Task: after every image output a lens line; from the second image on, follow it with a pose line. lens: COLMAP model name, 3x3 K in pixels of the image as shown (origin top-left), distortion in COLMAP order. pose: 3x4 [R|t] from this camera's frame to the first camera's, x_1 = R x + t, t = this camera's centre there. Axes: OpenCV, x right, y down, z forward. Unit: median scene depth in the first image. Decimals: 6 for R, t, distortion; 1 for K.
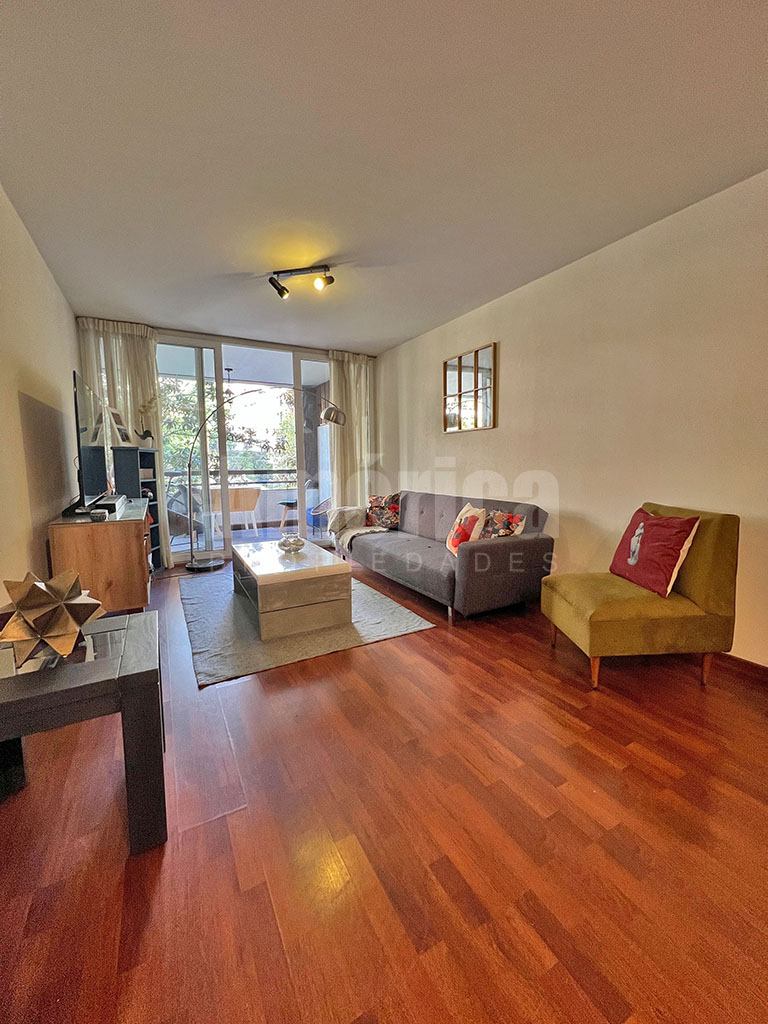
lens RADIAL K [[410.3, 0, 387.0], [0, 410.3, 507.5], [0, 0, 1]] dist [-0.001873, -0.000186]
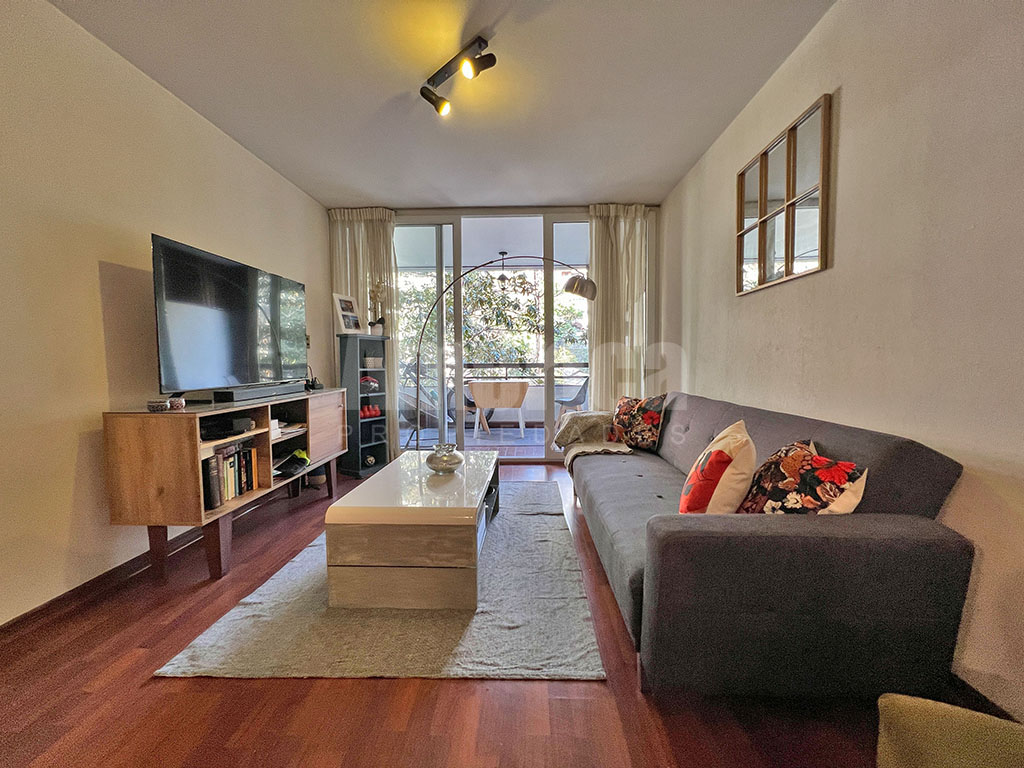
lens RADIAL K [[410.3, 0, 514.6], [0, 410.3, 387.1], [0, 0, 1]] dist [-0.001873, -0.000186]
pose [[0.859433, 0.034790, -0.510064, 0.175027], [-0.056833, 0.998000, -0.027689, -0.018387], [0.508080, 0.052785, 0.859691, 0.354995]]
